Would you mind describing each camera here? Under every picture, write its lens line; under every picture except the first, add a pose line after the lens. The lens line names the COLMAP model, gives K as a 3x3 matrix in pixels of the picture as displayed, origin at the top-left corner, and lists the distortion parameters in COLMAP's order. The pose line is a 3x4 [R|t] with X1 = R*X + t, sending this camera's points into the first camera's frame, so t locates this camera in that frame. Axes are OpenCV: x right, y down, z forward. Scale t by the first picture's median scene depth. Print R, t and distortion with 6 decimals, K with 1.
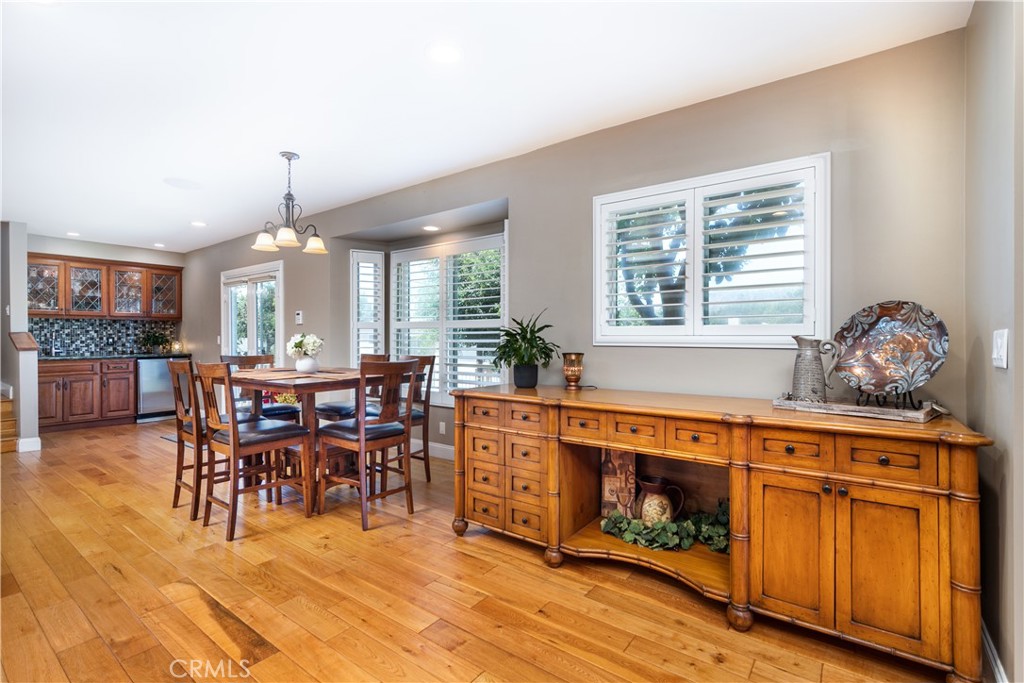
lens RADIAL K [[467.7, 0, 518.3], [0, 467.7, 336.2], [0, 0, 1]] dist [0.001435, 0.000332]
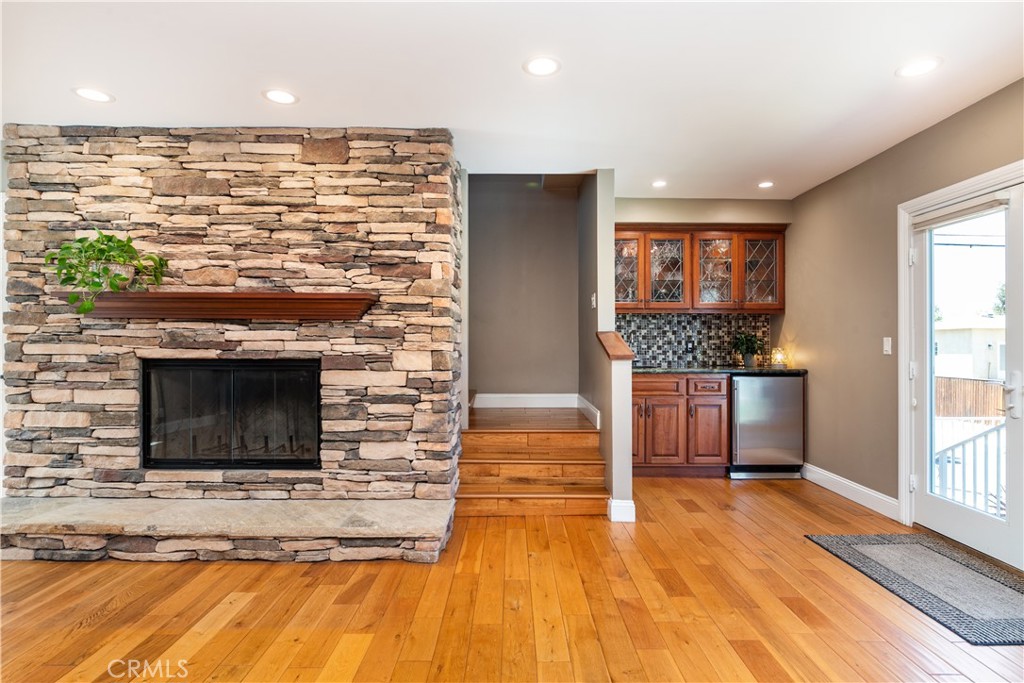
lens RADIAL K [[531.5, 0, 512.9], [0, 531.5, 341.7], [0, 0, 1]] dist [-0.000418, 0.000012]
pose [[0.601325, -0.000052, -0.799004, -0.424284], [-0.004441, 0.999984, -0.003408, 0.007587], [0.798992, 0.005598, 0.601316, 0.342688]]
